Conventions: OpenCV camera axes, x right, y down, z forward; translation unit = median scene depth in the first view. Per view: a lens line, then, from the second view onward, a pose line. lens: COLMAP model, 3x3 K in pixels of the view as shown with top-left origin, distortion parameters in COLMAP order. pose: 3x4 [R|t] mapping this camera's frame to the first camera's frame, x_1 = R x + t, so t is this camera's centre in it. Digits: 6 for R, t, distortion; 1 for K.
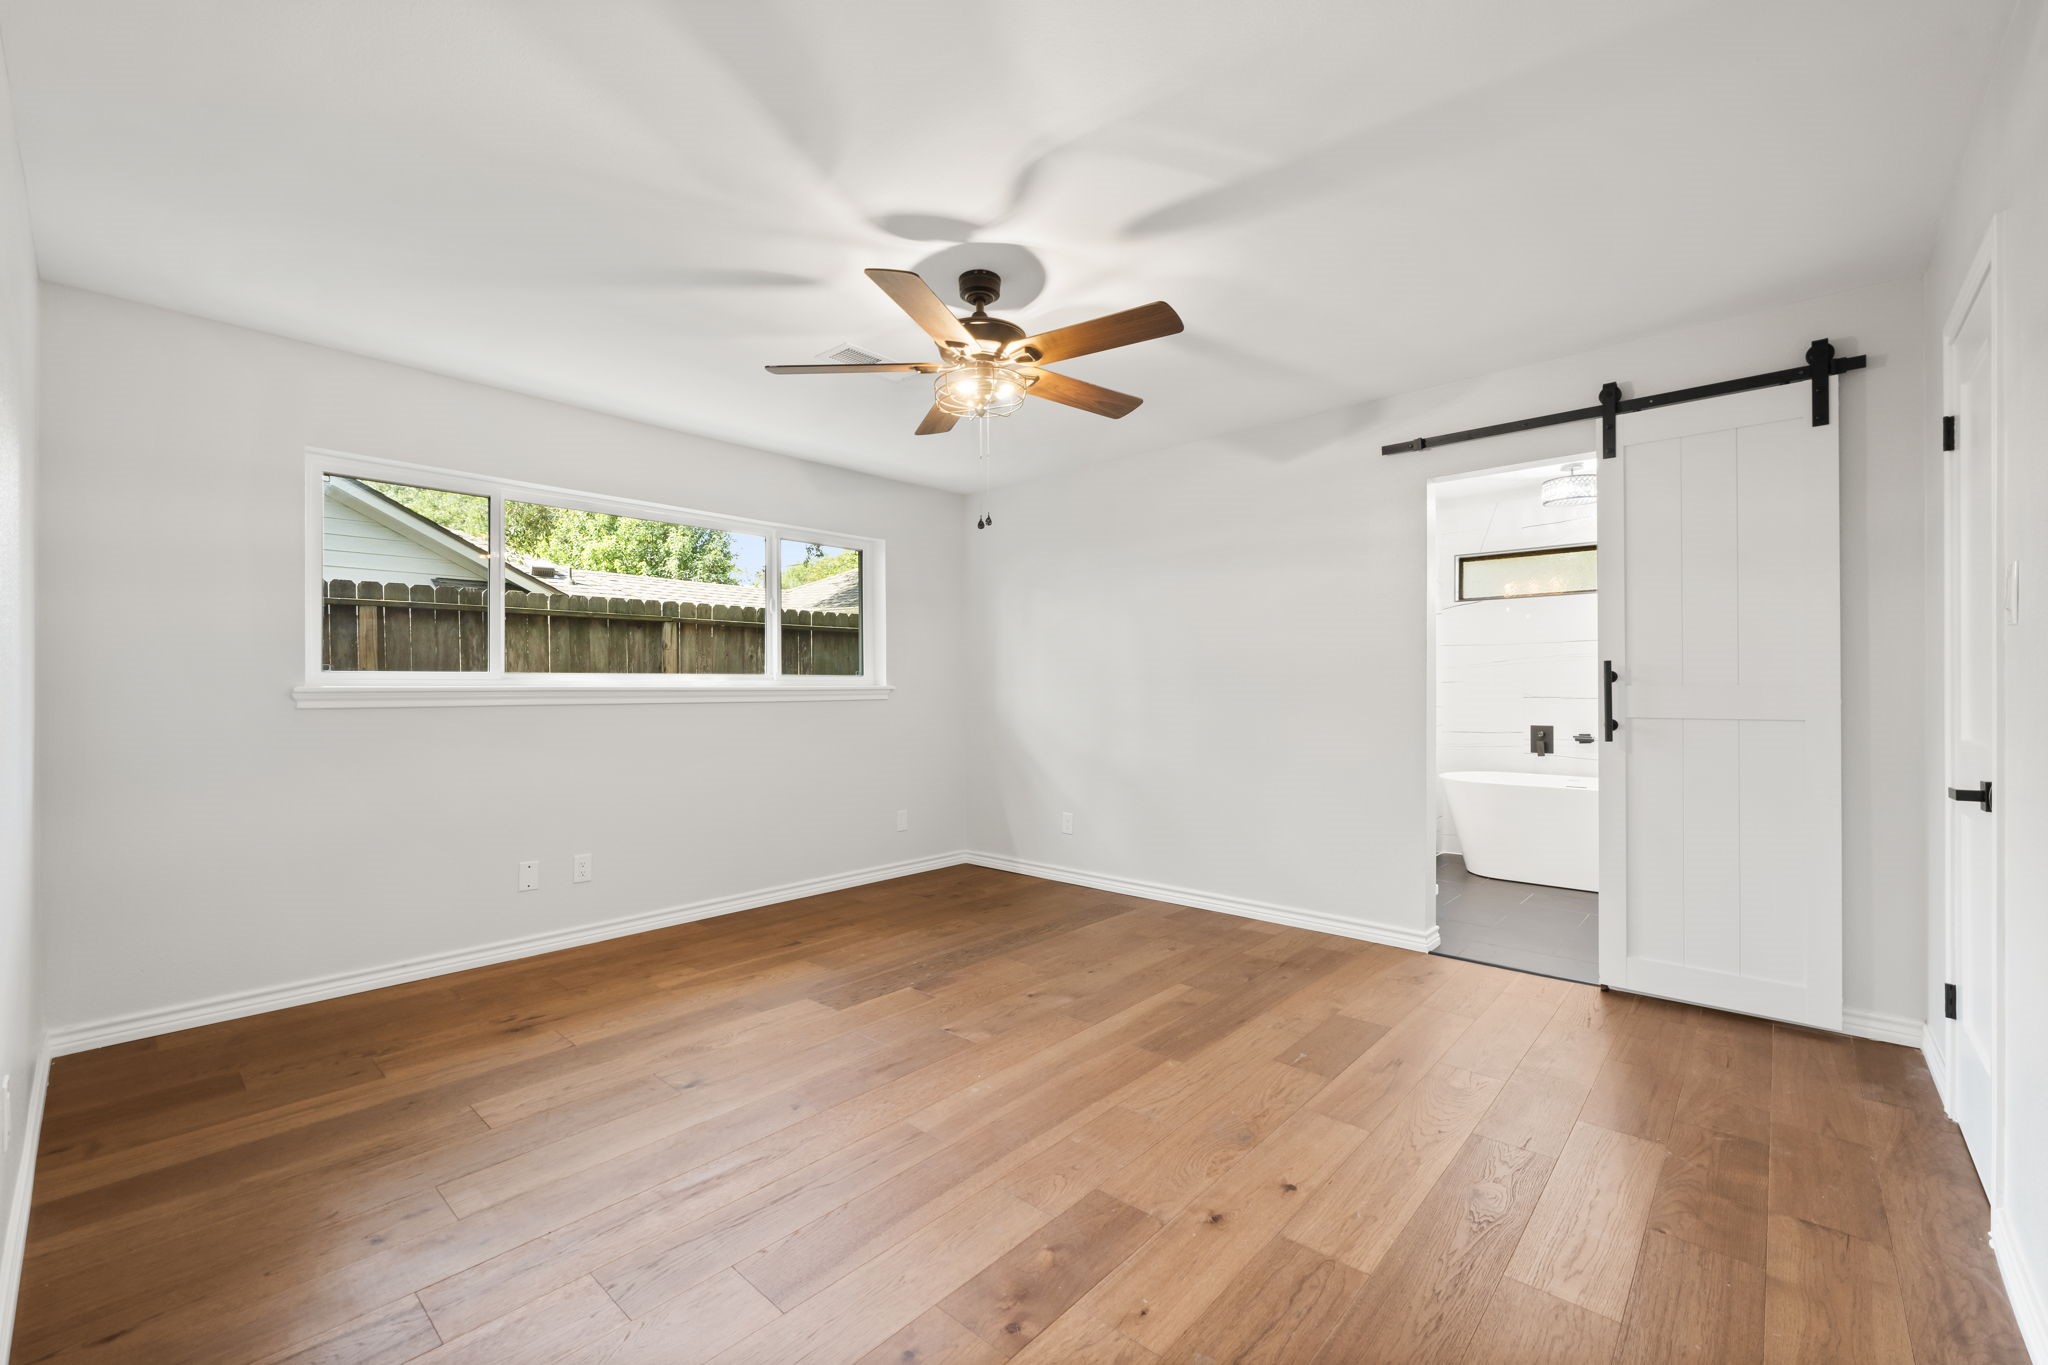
lens RADIAL K [[838.9, 0, 1017.3], [0, 838.9, 689.5], [0, 0, 1]] dist [-0.008847, -0.000111]
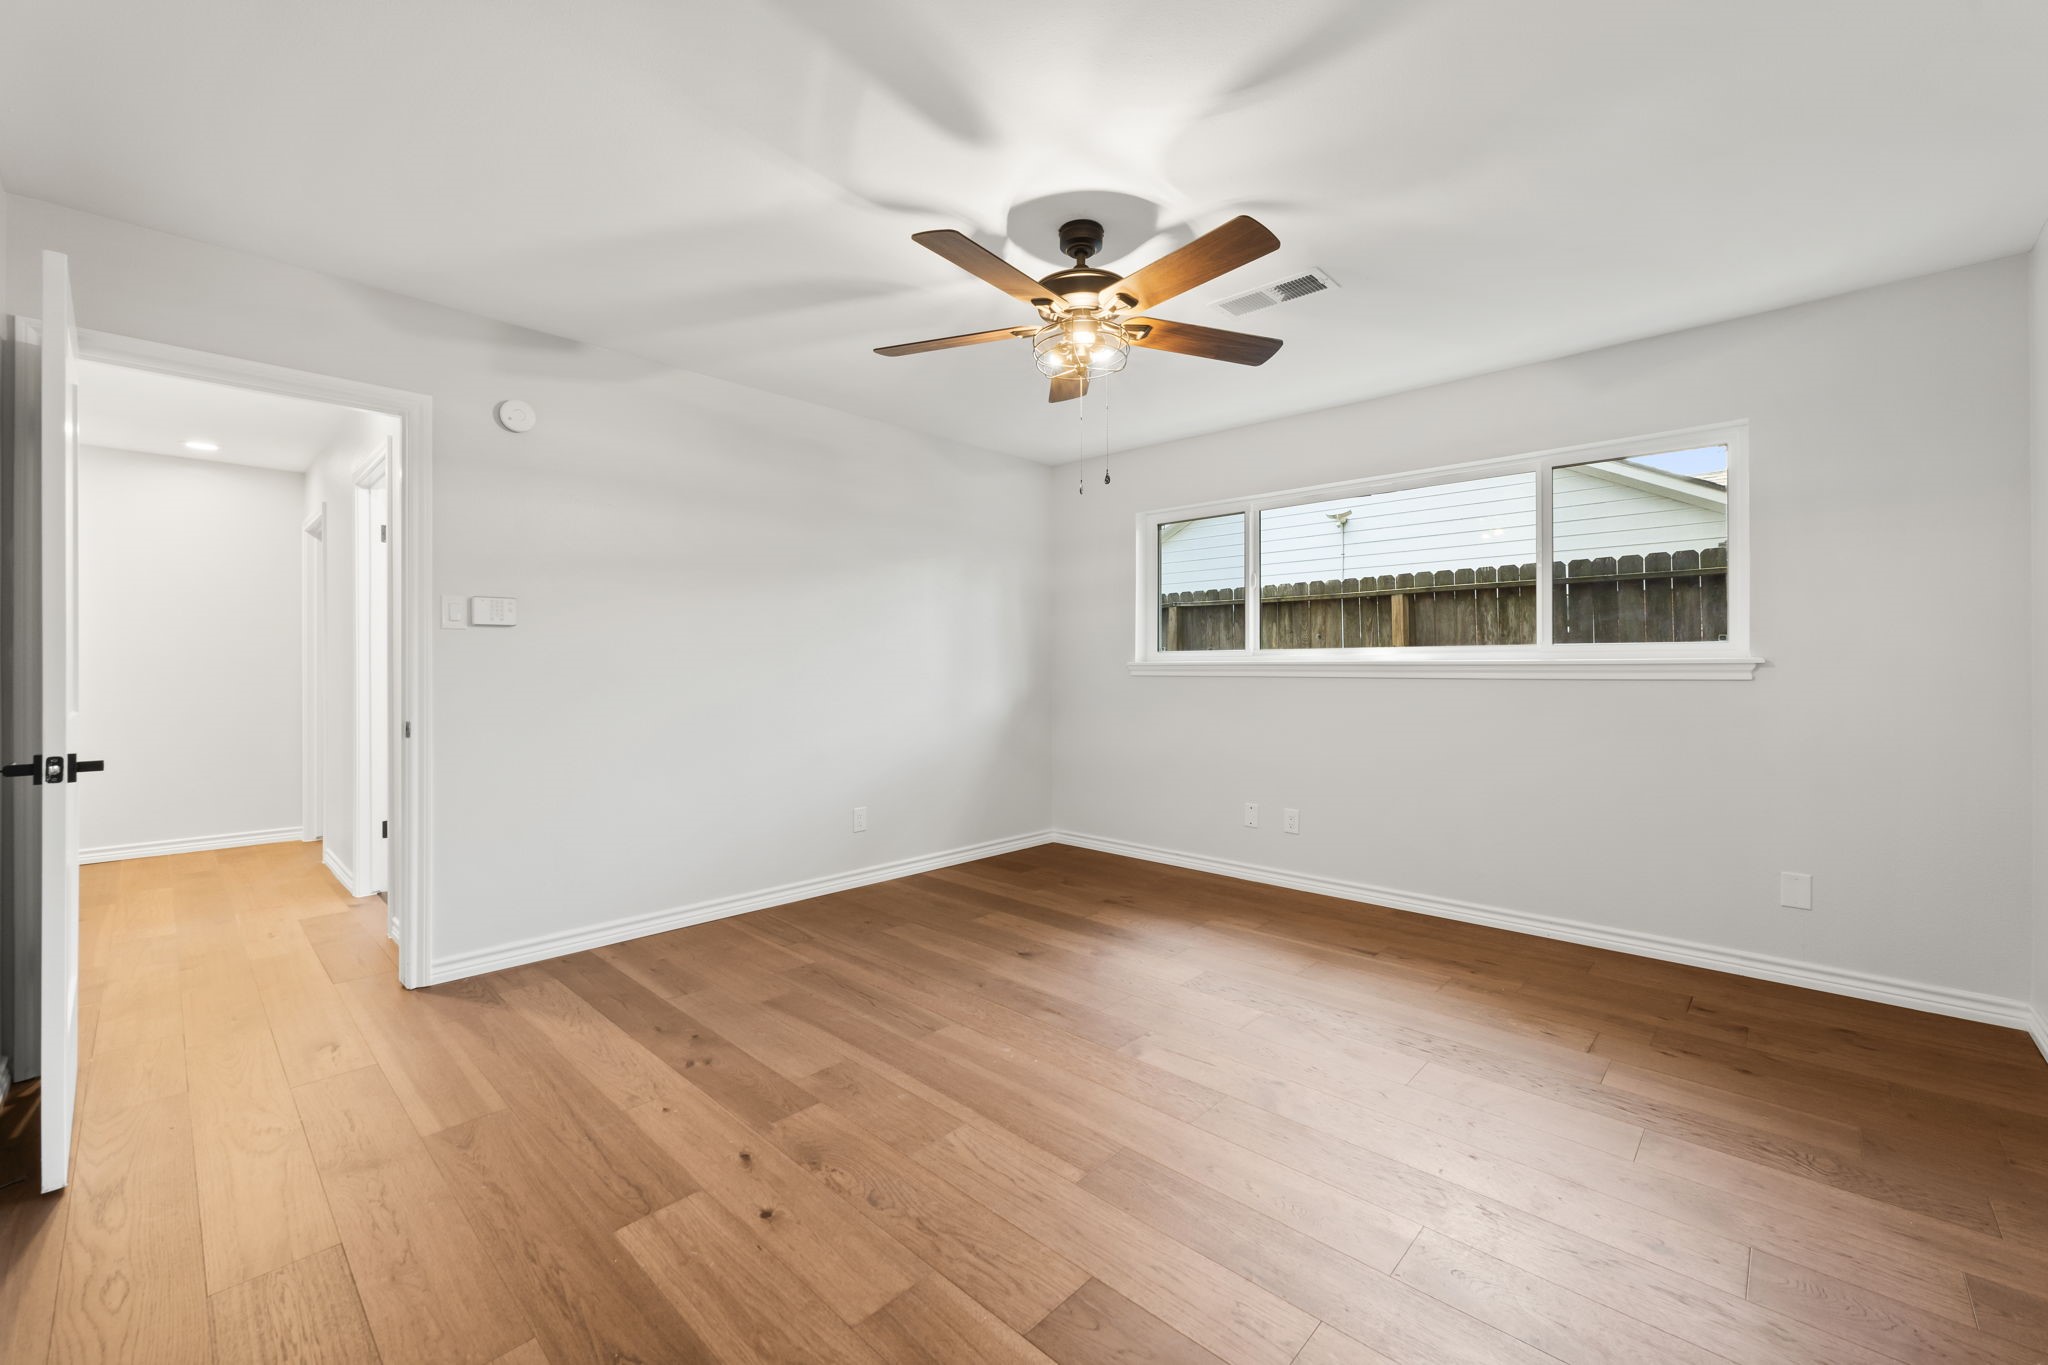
lens RADIAL K [[816.7, 0, 1007.1], [0, 816.7, 667.9], [0, 0, 1]] dist [0.001964, 0.000216]
pose [[-0.015289, 0.007965, -0.999851, 0.522349], [0.001999, 0.999967, 0.007936, -0.003904], [0.999881, -0.001878, -0.015304, 0.550227]]
